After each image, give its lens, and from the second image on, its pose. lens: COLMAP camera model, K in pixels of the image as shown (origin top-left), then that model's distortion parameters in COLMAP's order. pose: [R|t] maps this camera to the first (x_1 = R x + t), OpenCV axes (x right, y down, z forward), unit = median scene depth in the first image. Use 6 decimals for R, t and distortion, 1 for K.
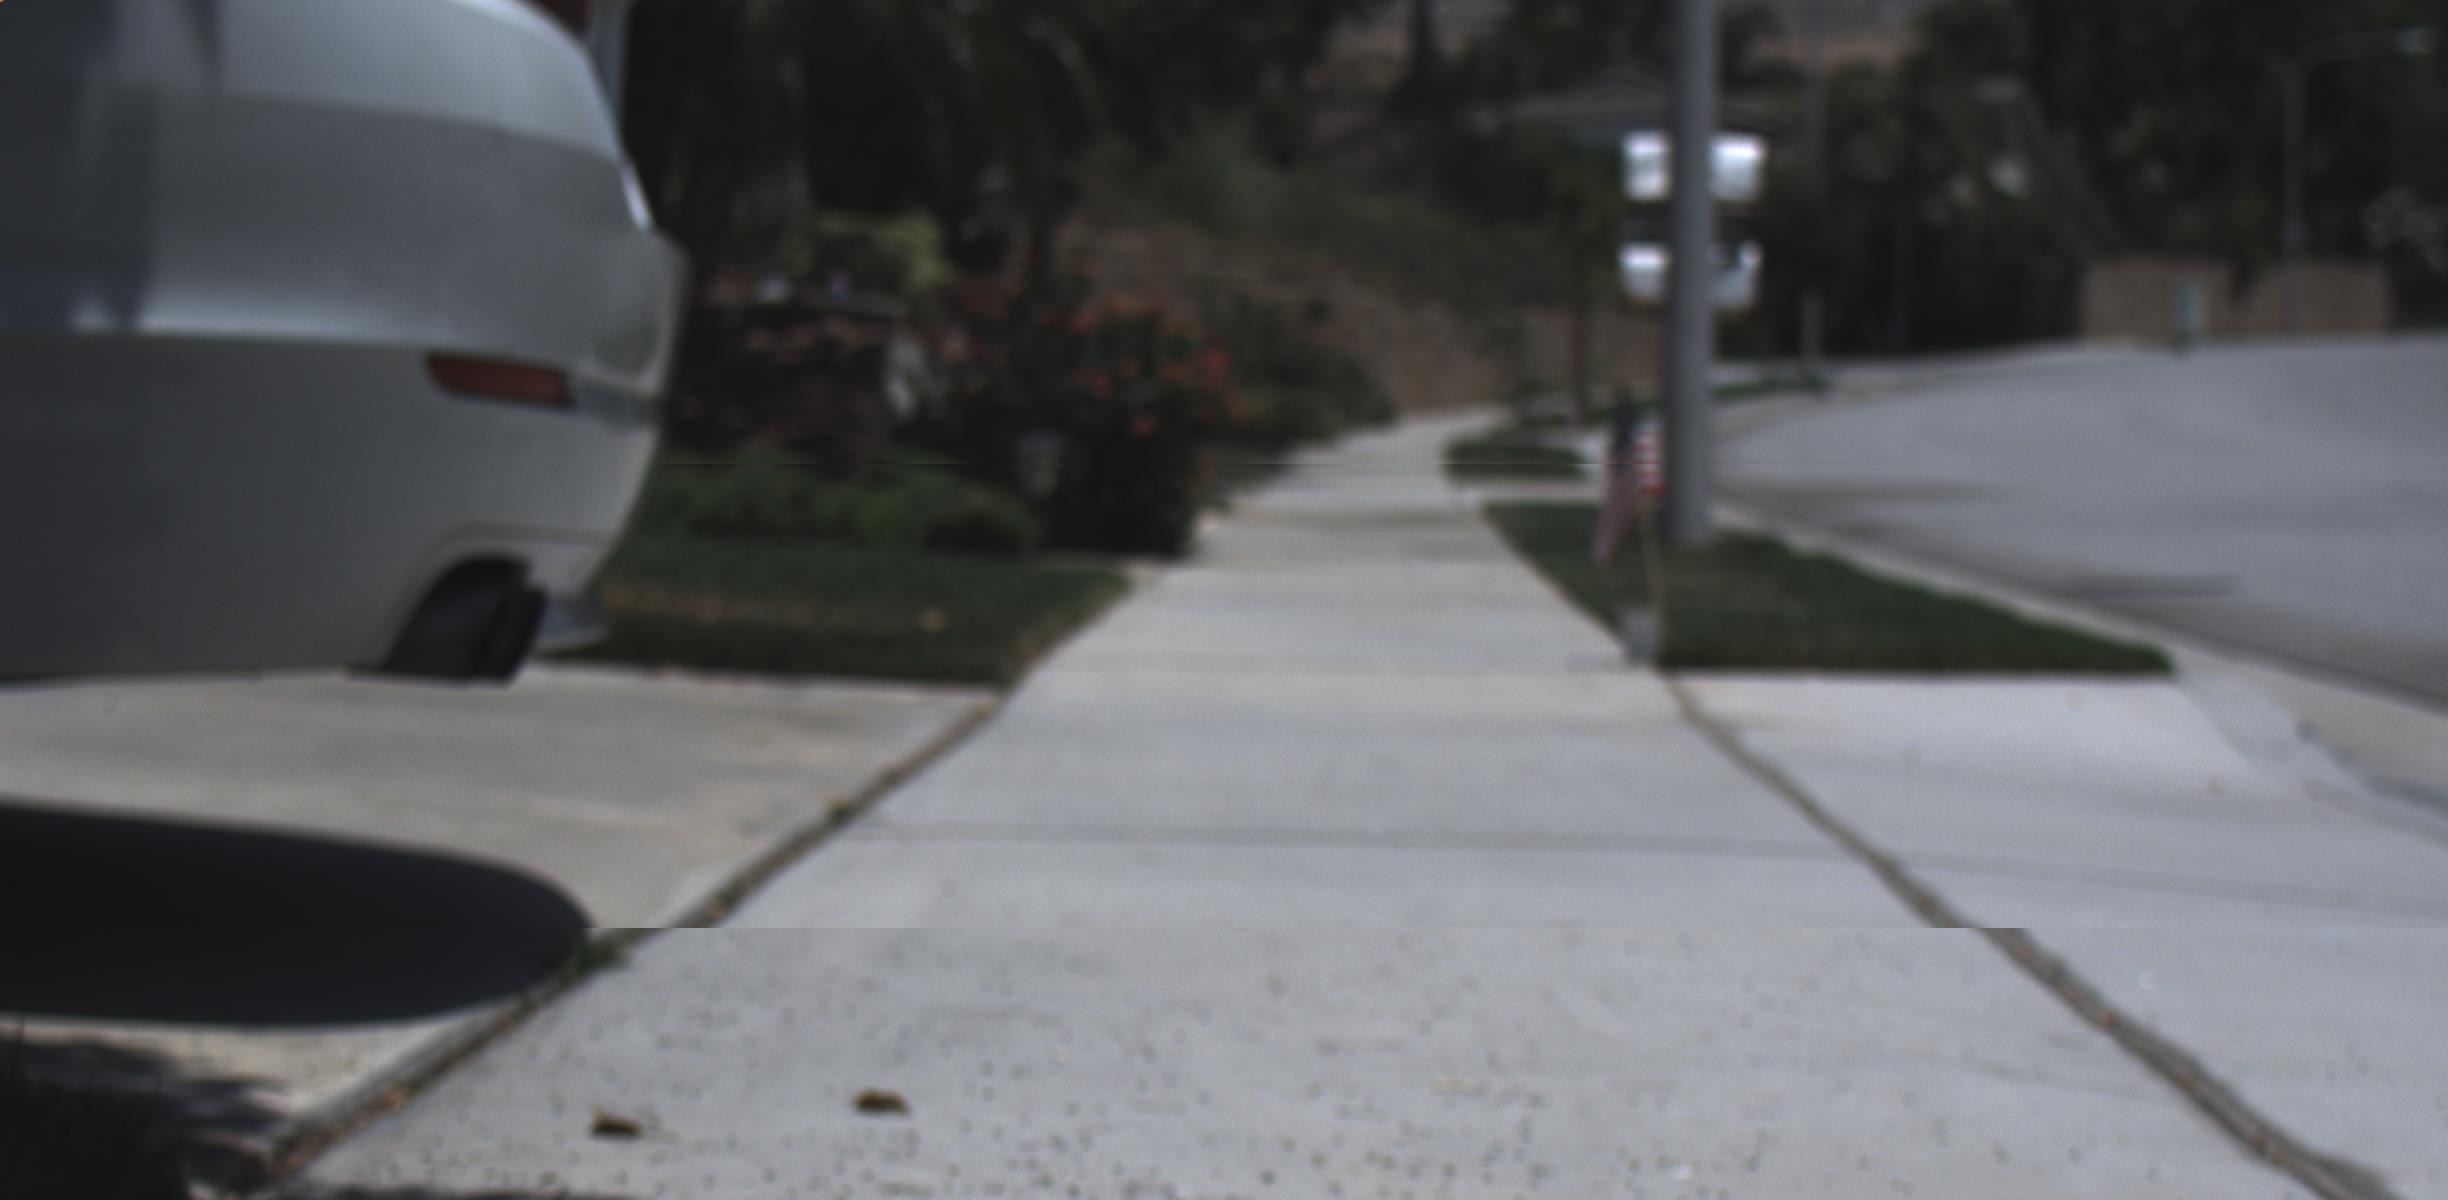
lens RADIAL K [[6095.8, 0, 1224.0], [0, 6095.8, 600.0], [0, 0, 1]] dist [-0.001358, 0.869134]
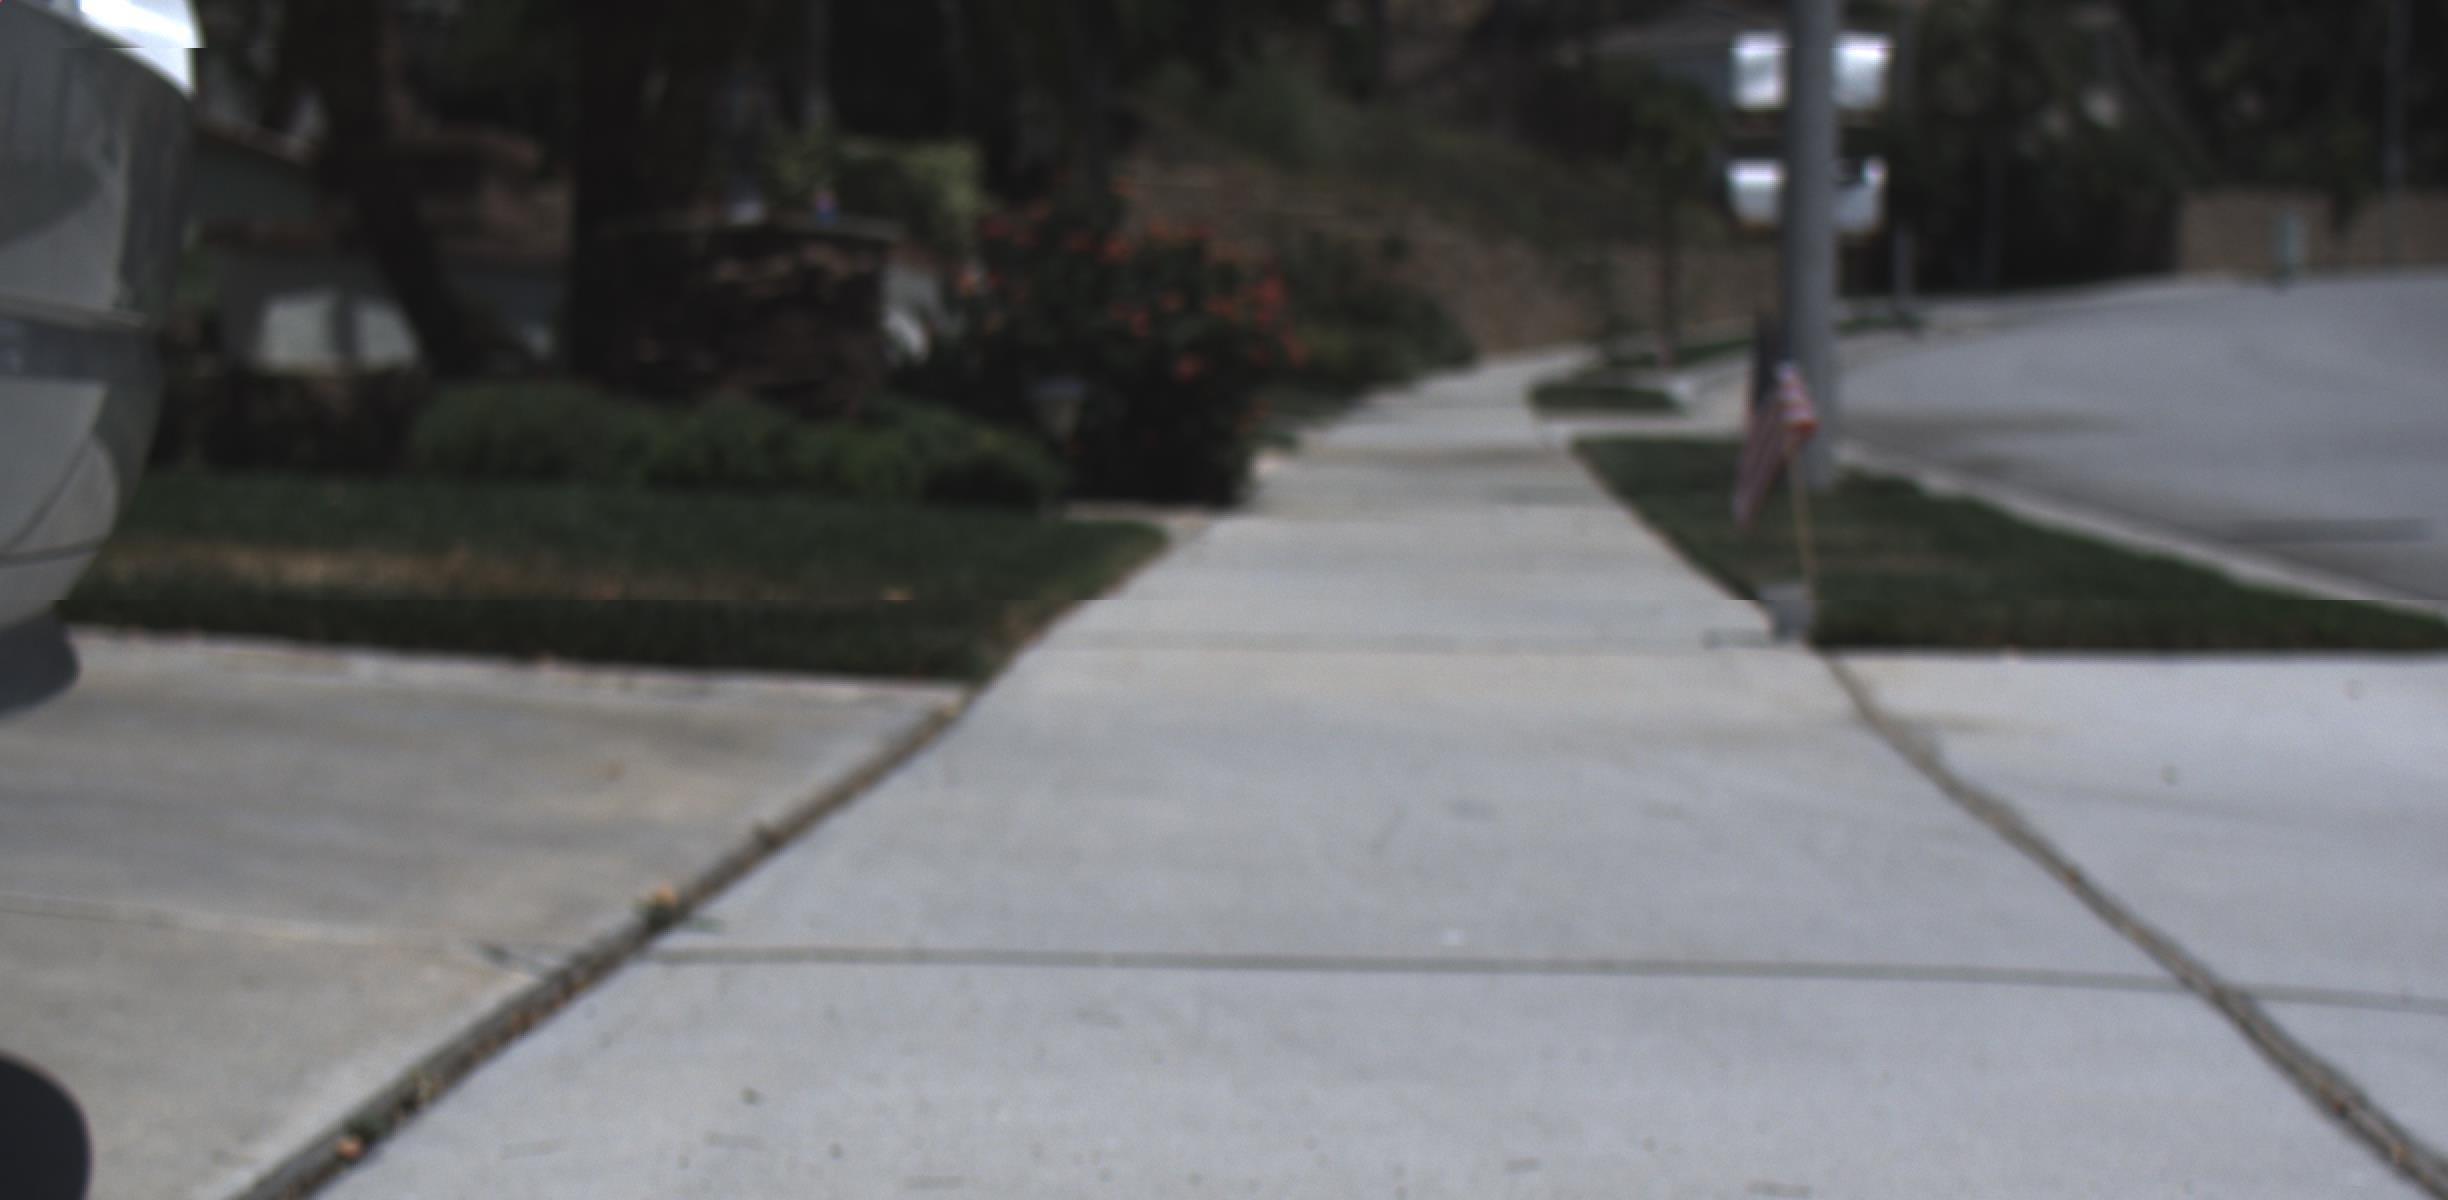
lens RADIAL K [[6103.3, 0, 1224.0], [0, 6103.3, 600.0], [0, 0, 1]] dist [0.044018, 1.043952]
pose [[0.999884, -0.007203, -0.013406, 0.001012], [0.007324, 0.999932, 0.009044, -0.000954], [0.013340, -0.009141, 0.999869, 0.037218]]
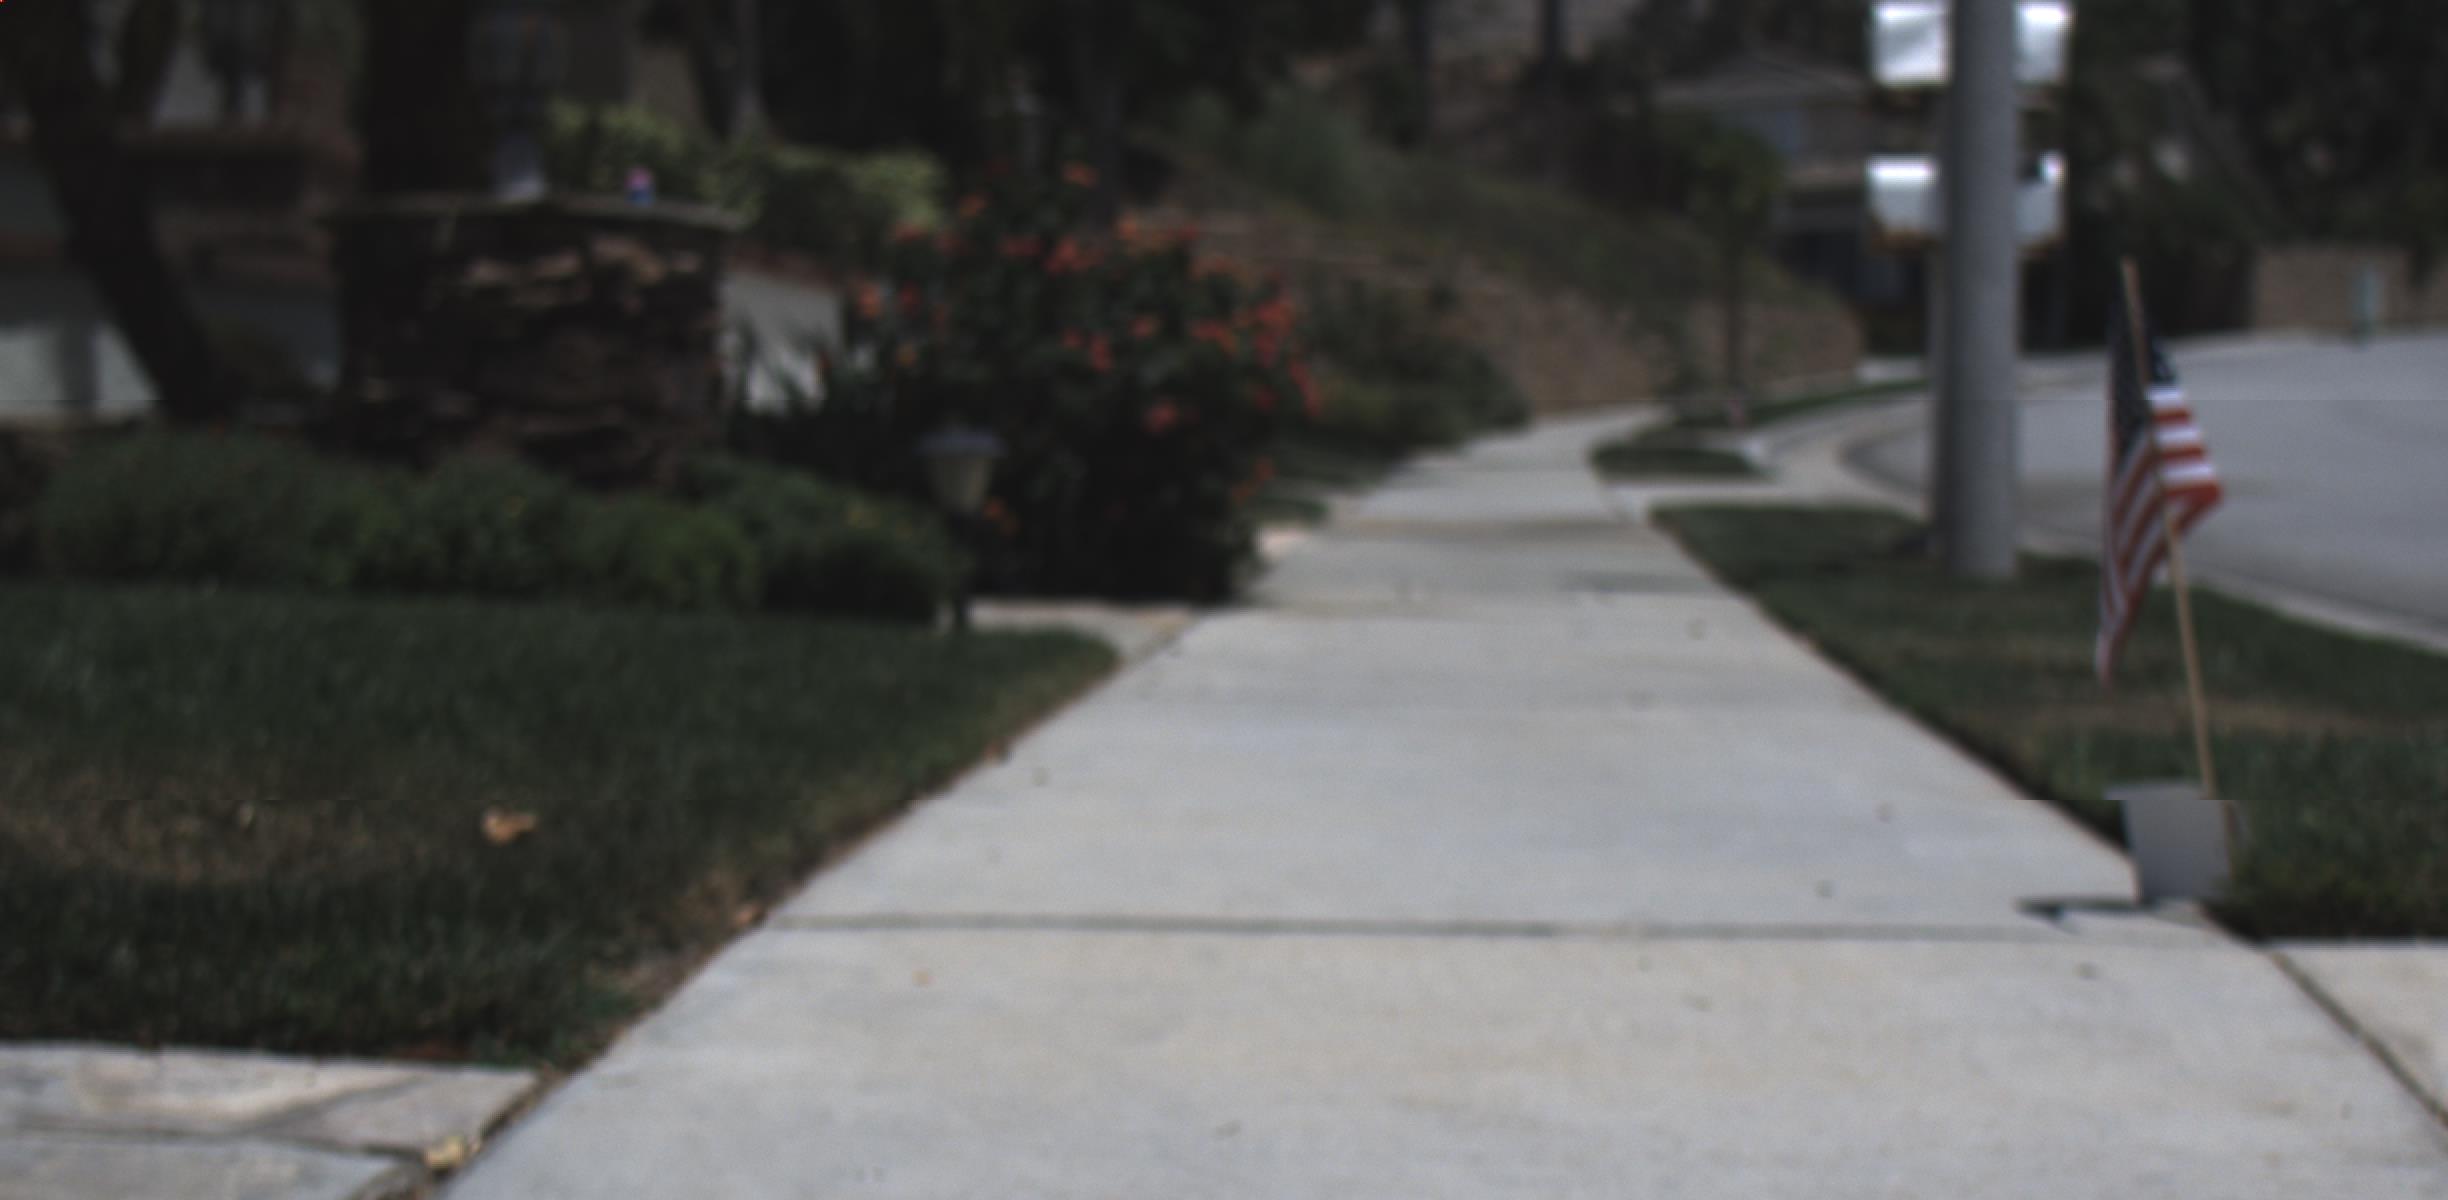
lens RADIAL K [[6103.3, 0, 1224.0], [0, 6103.3, 600.0], [0, 0, 1]] dist [0.044018, 1.043952]
pose [[0.999735, -0.009291, -0.021040, 0.001896], [0.009260, 0.999956, -0.001551, -0.002353], [0.021054, 0.001356, 0.999777, 0.103289]]
